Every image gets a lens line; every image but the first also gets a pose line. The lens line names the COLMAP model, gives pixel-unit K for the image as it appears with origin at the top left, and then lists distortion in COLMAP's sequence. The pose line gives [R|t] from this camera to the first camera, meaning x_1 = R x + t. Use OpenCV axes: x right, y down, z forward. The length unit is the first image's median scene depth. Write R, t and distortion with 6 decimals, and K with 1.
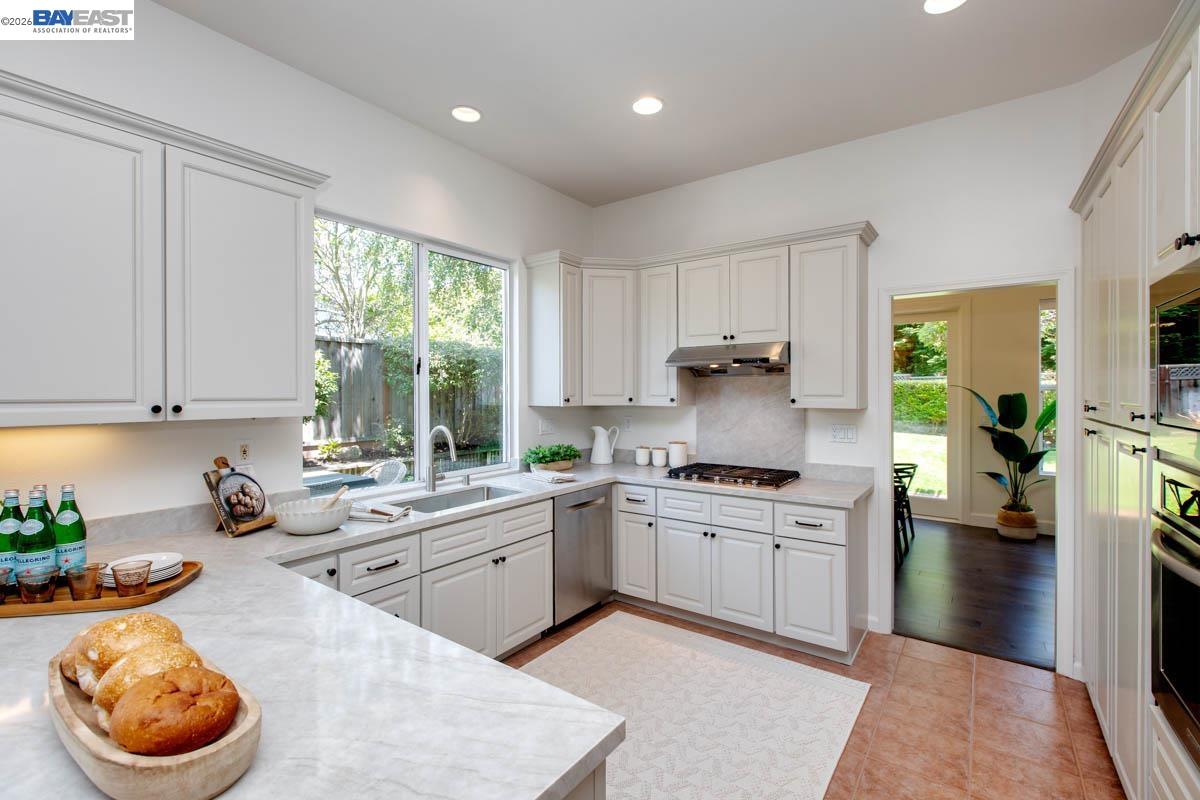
lens RADIAL K [[536.4, 0, 600.5], [0, 536.4, 395.7], [0, 0, 1]] dist [0.000970, 0.000511]
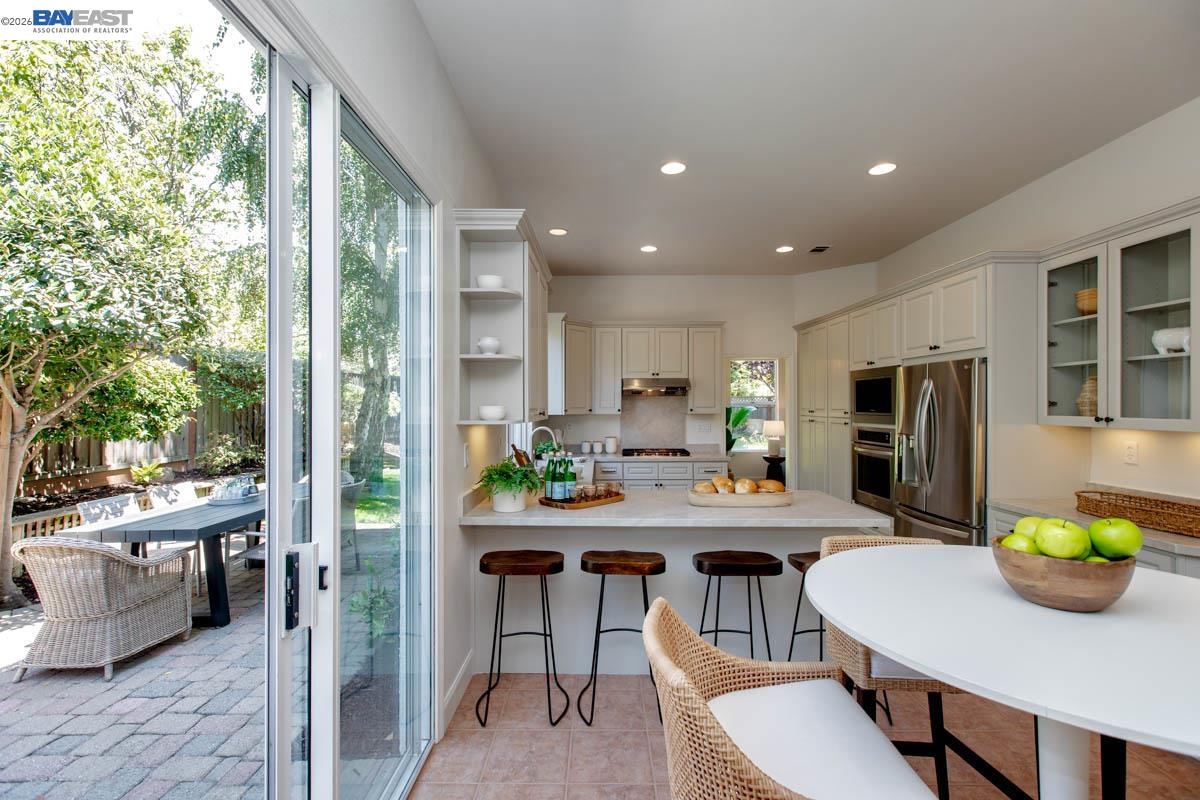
lens RADIAL K [[536.4, 0, 600.5], [0, 536.4, 395.7], [0, 0, 1]] dist [0.000970, 0.000511]
pose [[0.808605, 0.011548, 0.588238, -0.867642], [0.005460, 0.999617, -0.027129, 0.007970], [-0.588326, 0.025148, 0.808232, -0.288958]]
